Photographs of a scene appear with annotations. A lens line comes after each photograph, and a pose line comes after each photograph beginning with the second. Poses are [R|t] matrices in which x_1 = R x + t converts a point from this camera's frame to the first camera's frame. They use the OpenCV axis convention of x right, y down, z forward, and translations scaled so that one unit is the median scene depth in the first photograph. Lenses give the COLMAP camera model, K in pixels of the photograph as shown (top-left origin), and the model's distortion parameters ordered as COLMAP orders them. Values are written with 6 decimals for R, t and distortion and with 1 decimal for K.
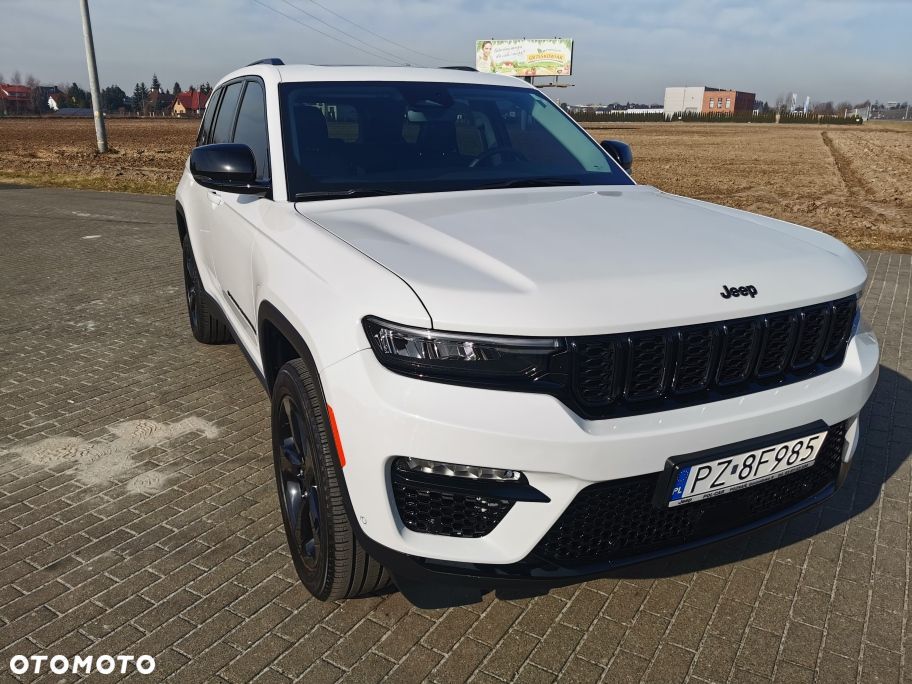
lens RADIAL K [[698.5, 0, 465.0], [0, 698.5, 341.8], [0, 0, 1]] dist [0.073619, -0.098557]
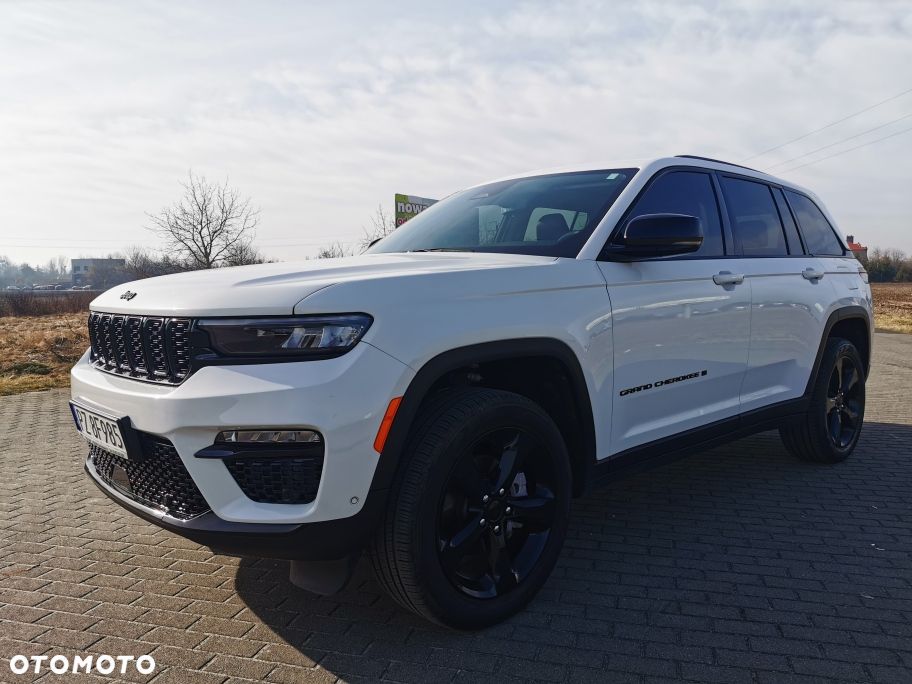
lens RADIAL K [[698.5, 0, 465.0], [0, 698.5, 341.8], [0, 0, 1]] dist [0.073619, -0.098557]
pose [[0.287148, 0.069196, -0.955384, 1.446448], [-0.280631, 0.959701, -0.014837, -0.114072], [0.915856, 0.272371, 0.294995, 0.949867]]
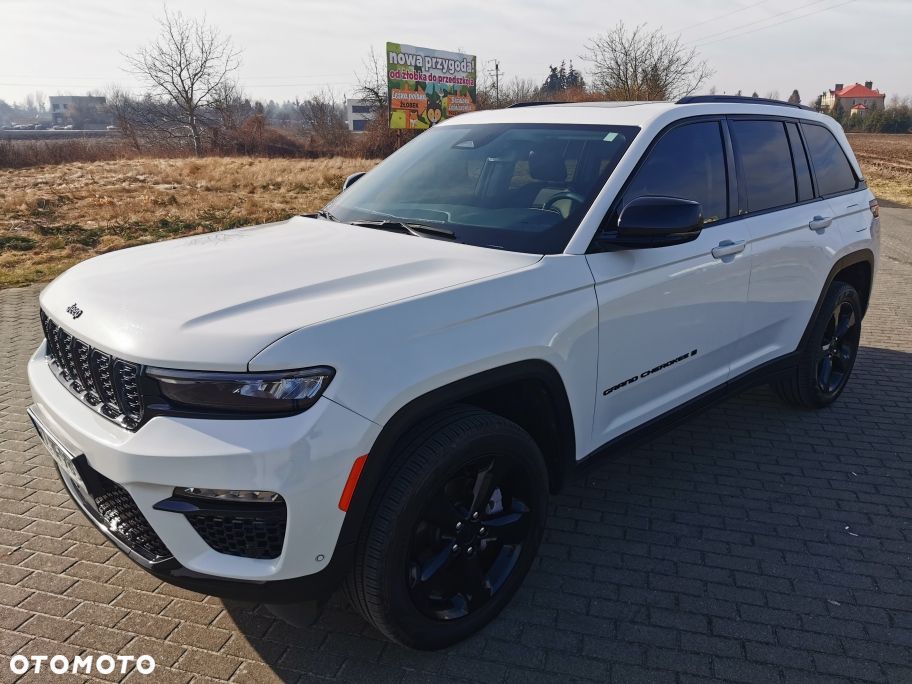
lens RADIAL K [[698.5, 0, 465.0], [0, 698.5, 341.8], [0, 0, 1]] dist [0.073619, -0.098557]
pose [[0.289460, 0.272313, -0.917638, 1.352191], [-0.290941, 0.938351, 0.186685, -0.350039], [0.911902, 0.212941, 0.350842, 0.939697]]
